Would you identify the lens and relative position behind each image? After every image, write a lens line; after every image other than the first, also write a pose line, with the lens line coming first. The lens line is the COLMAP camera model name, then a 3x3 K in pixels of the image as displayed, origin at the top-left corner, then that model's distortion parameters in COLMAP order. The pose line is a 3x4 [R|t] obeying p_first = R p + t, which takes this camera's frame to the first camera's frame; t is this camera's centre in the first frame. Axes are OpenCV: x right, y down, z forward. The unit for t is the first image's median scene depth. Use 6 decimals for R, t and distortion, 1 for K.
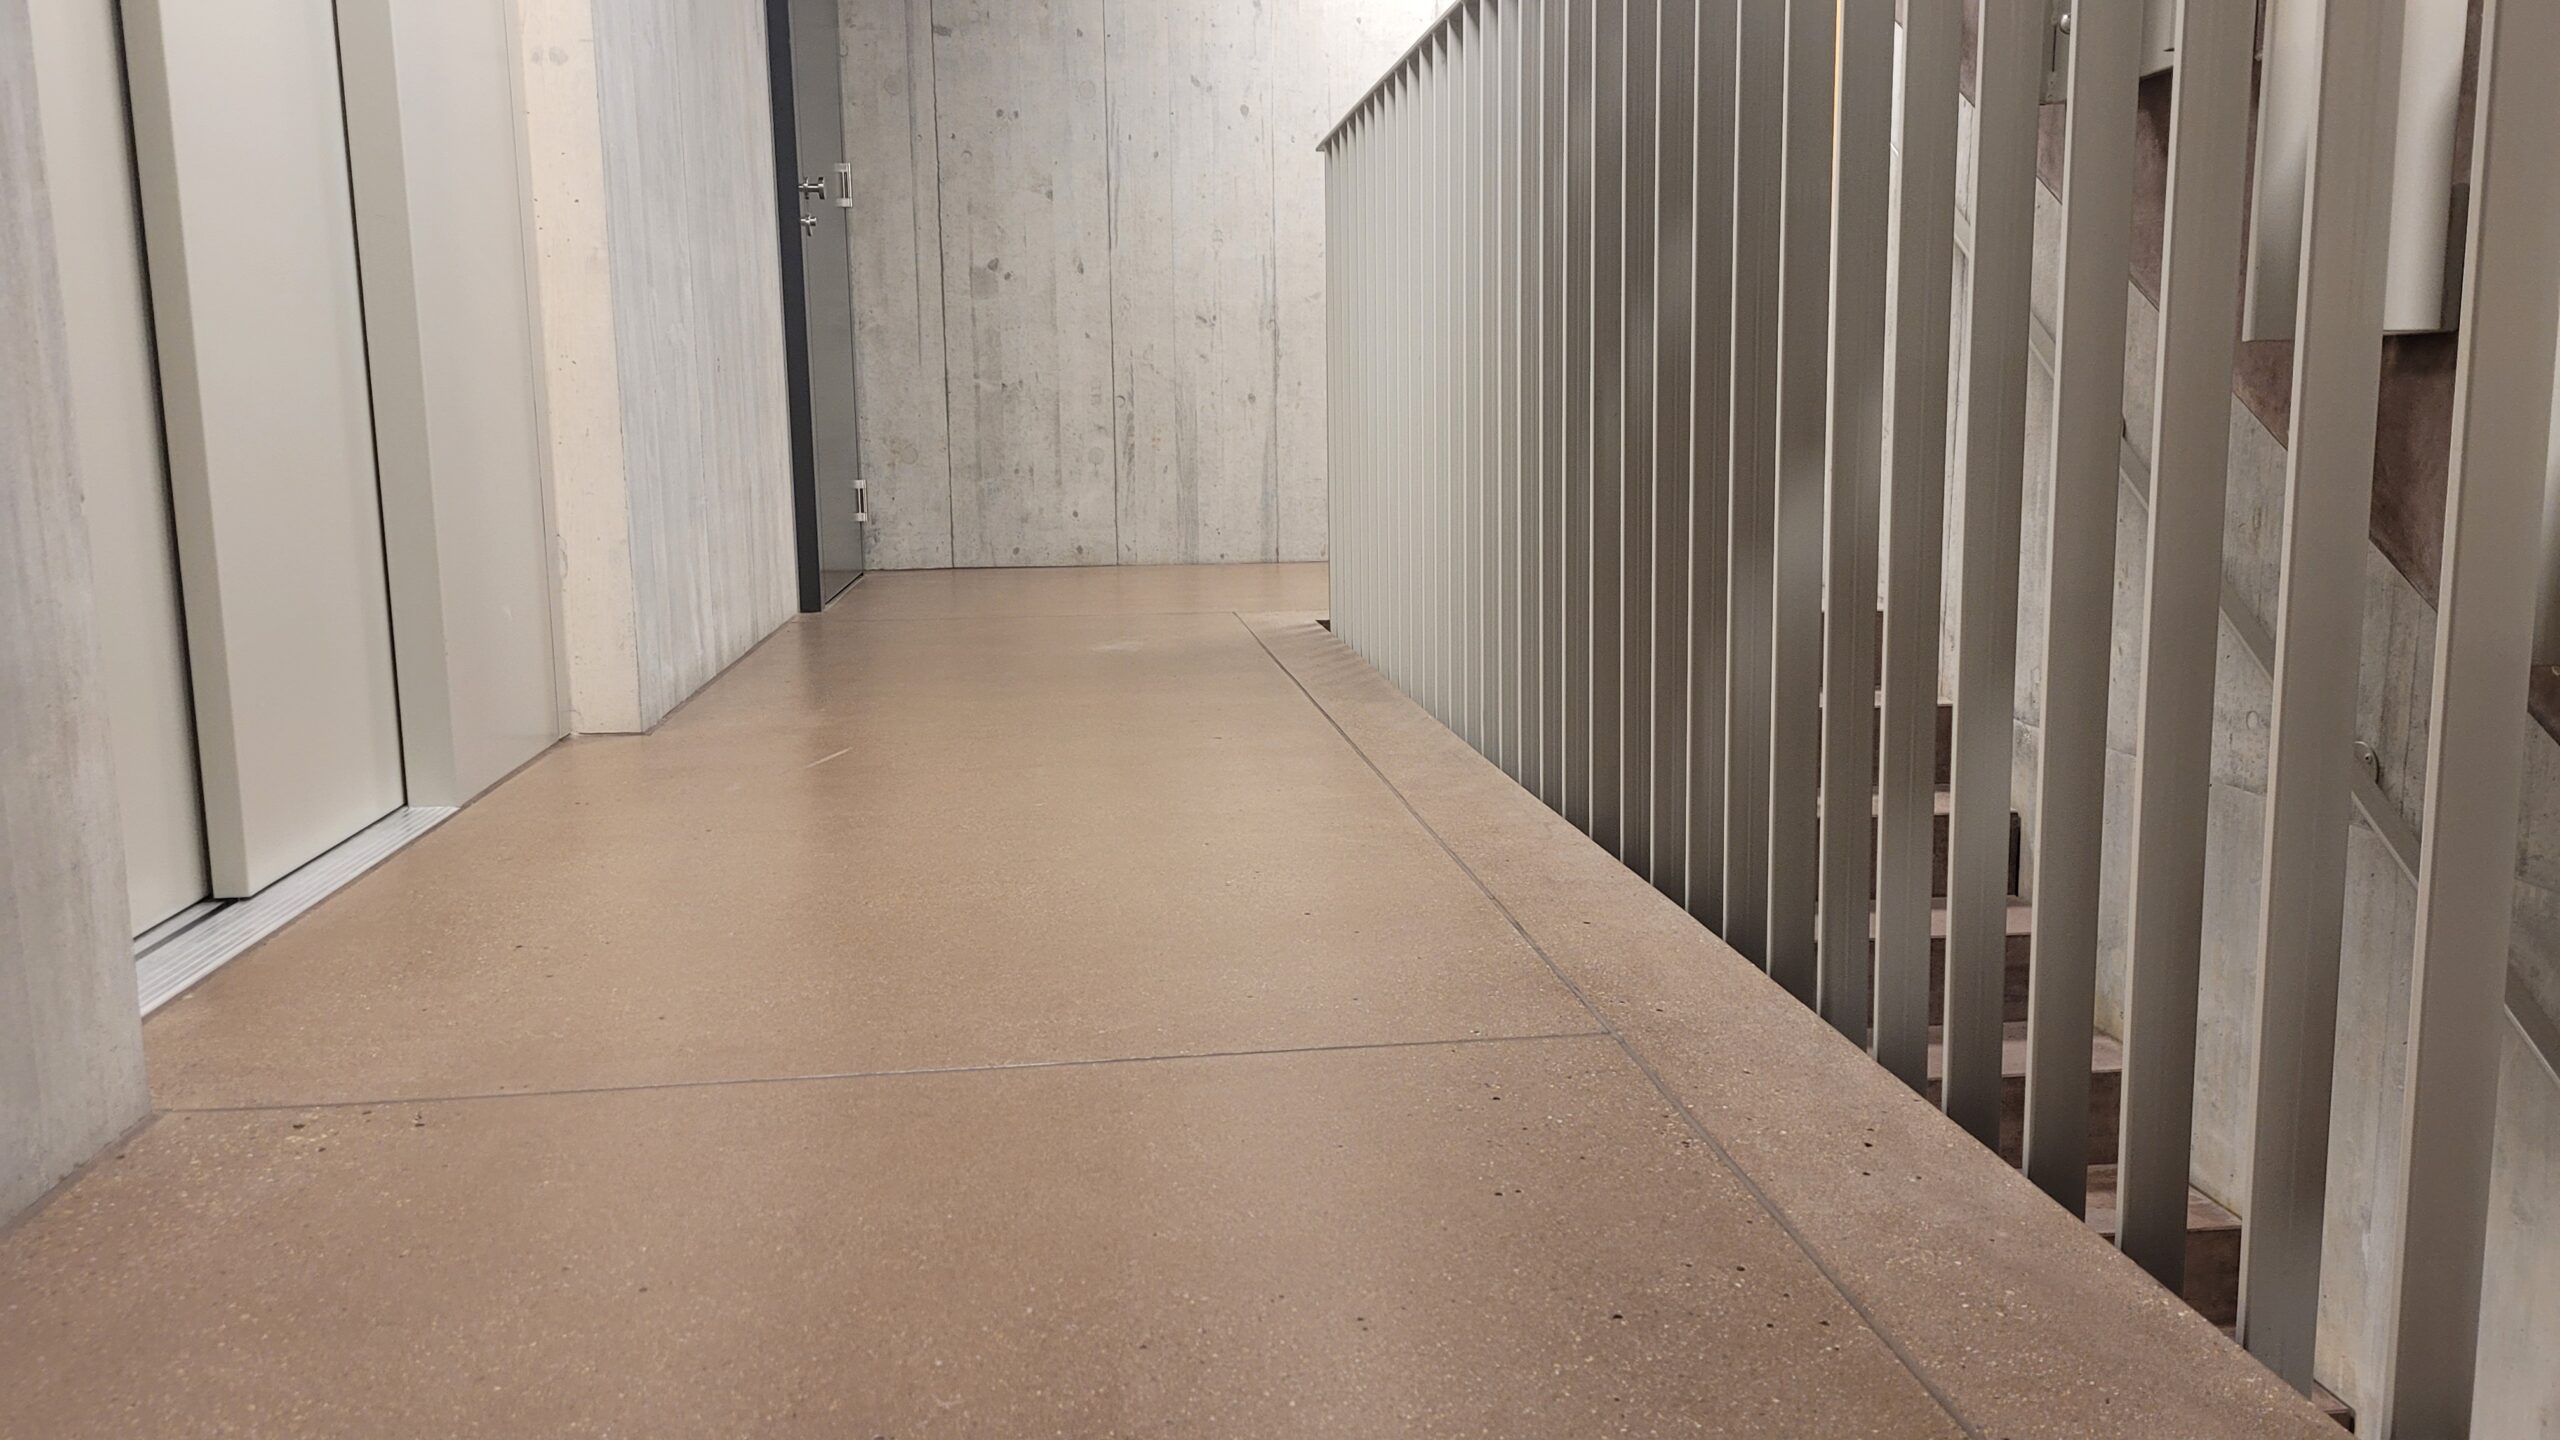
lens RADIAL K [[1941.7, 0, 1294.0], [0, 1941.7, 730.4], [0, 0, 1]] dist [-0.000141, -0.015746]
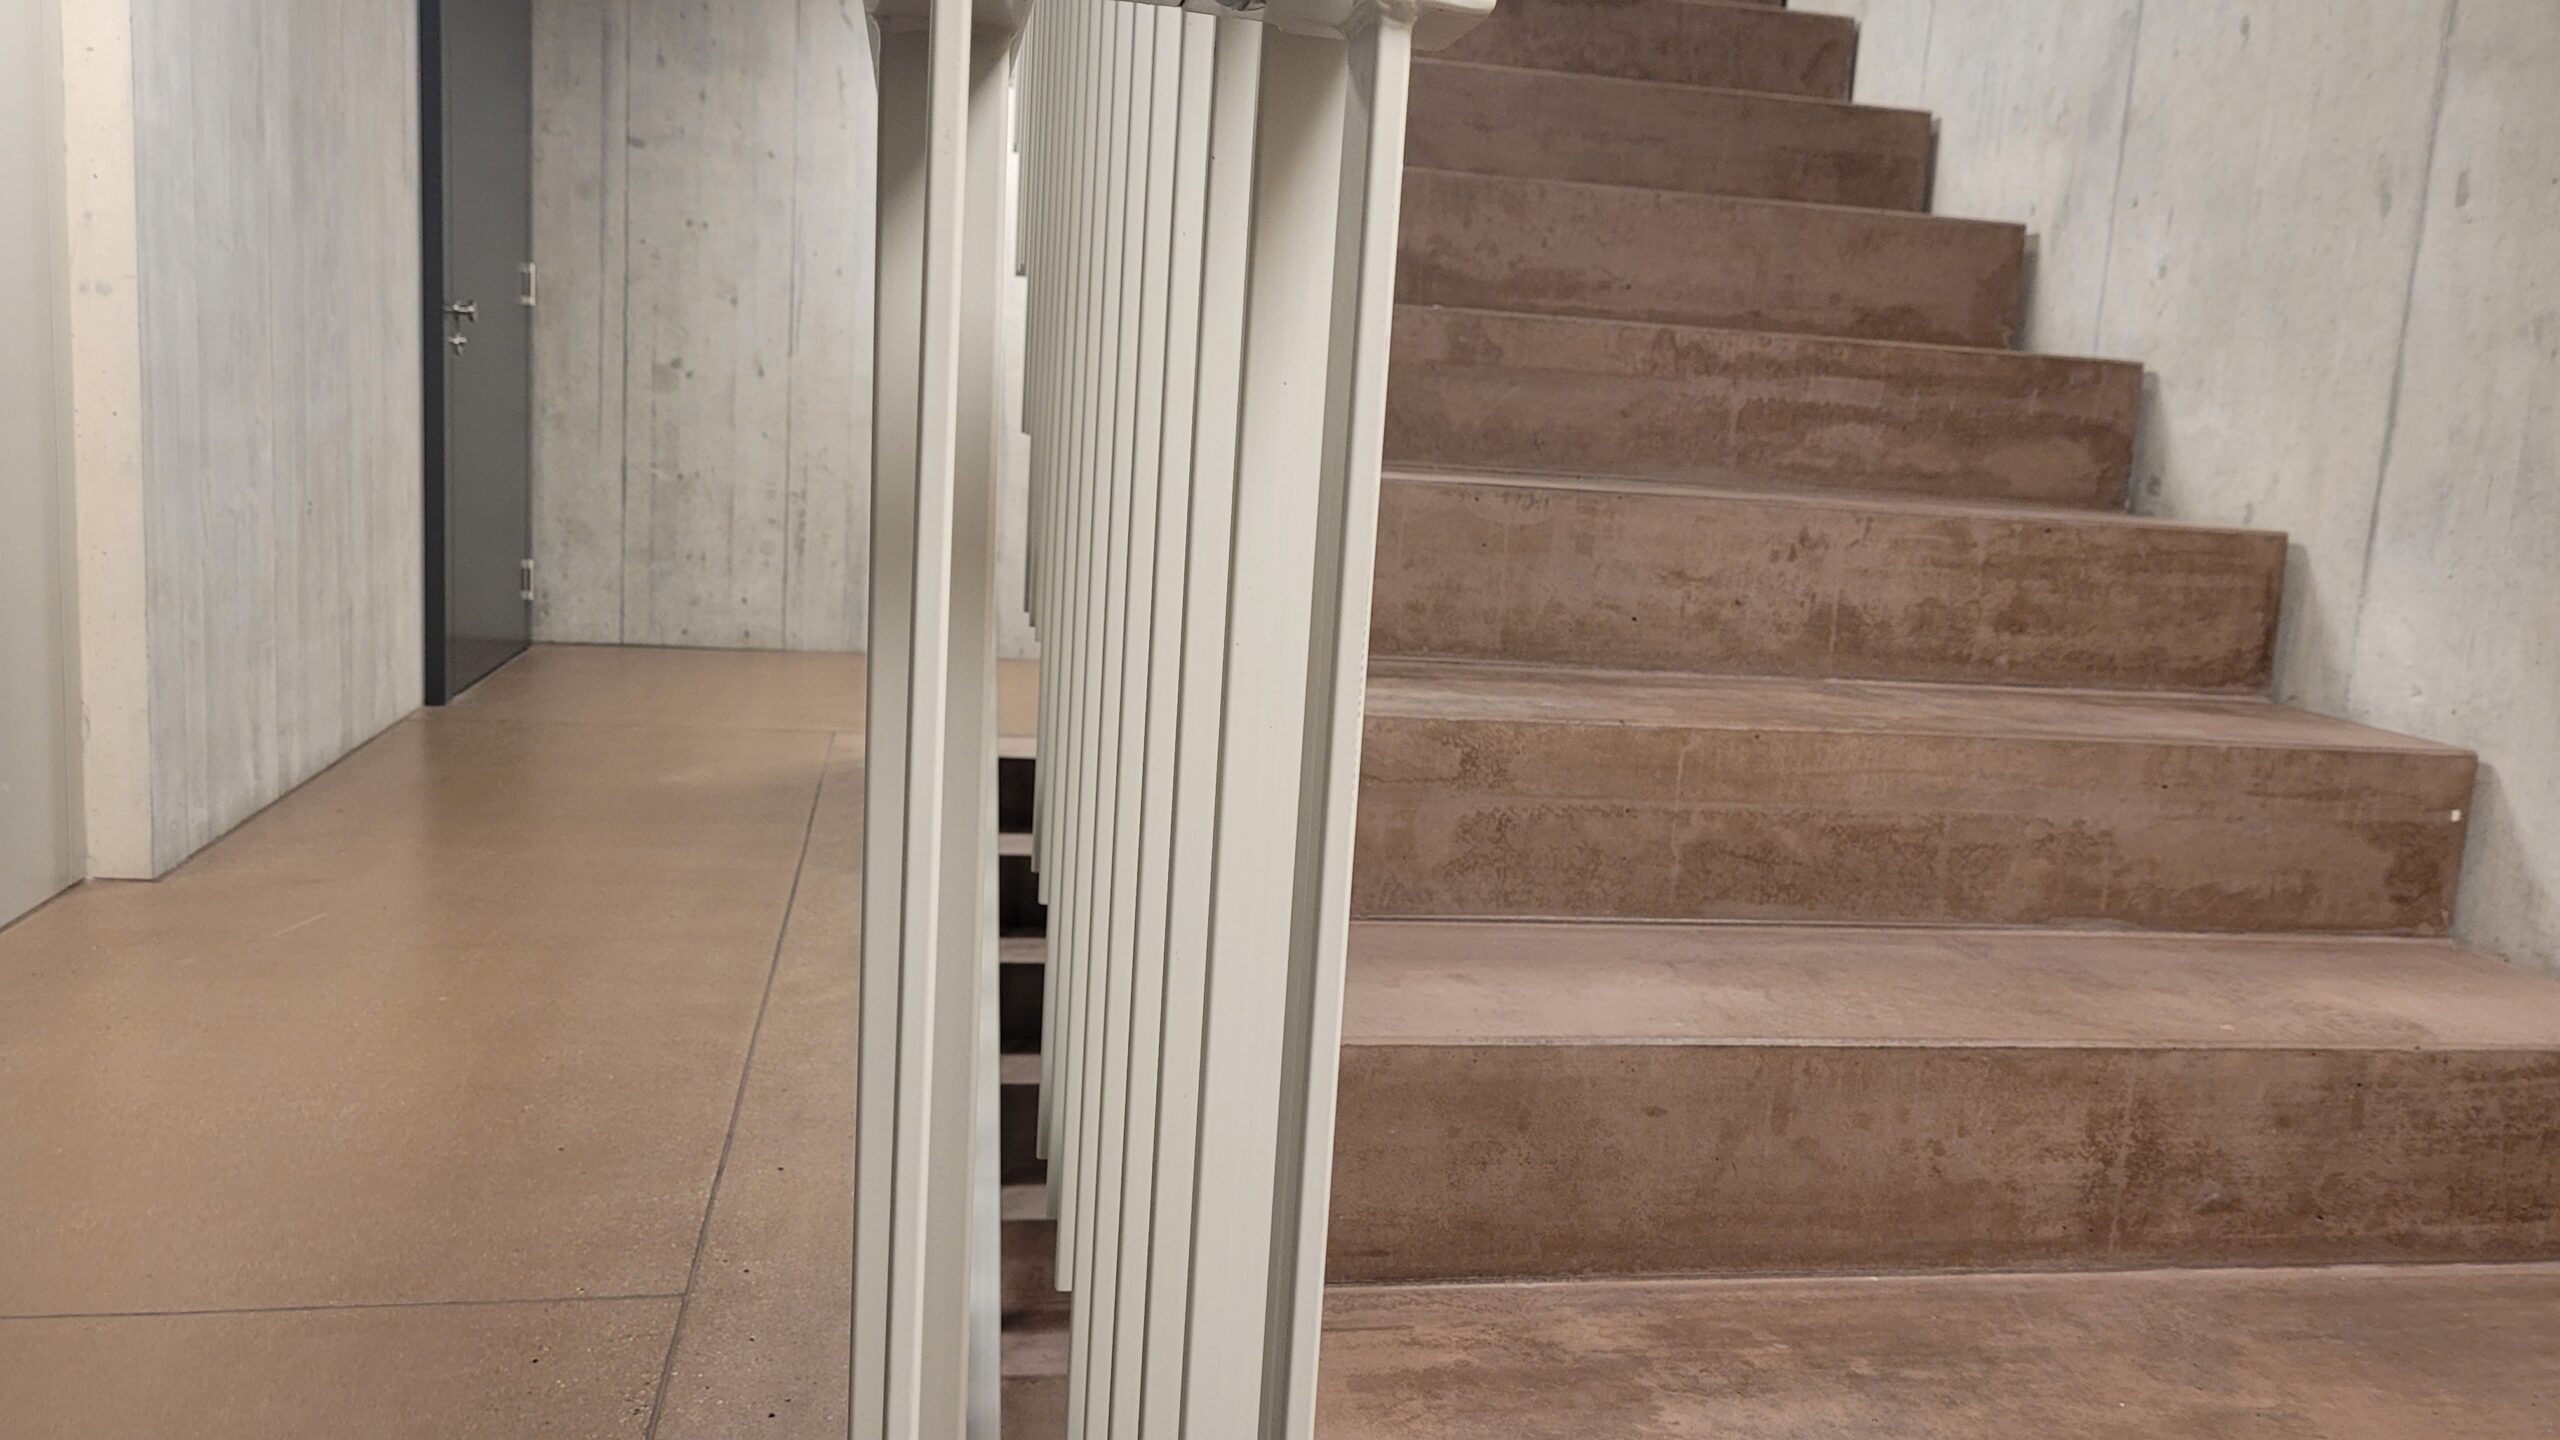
lens RADIAL K [[1941.7, 0, 1268.6], [0, 1941.7, 705.5], [0, 0, 1]] dist [-0.000141, -0.015746]
pose [[0.994748, 0.064547, 0.079441, 0.093835], [-0.063080, 0.997791, -0.020842, -0.052409], [-0.080611, 0.015721, 0.996622, -0.074382]]
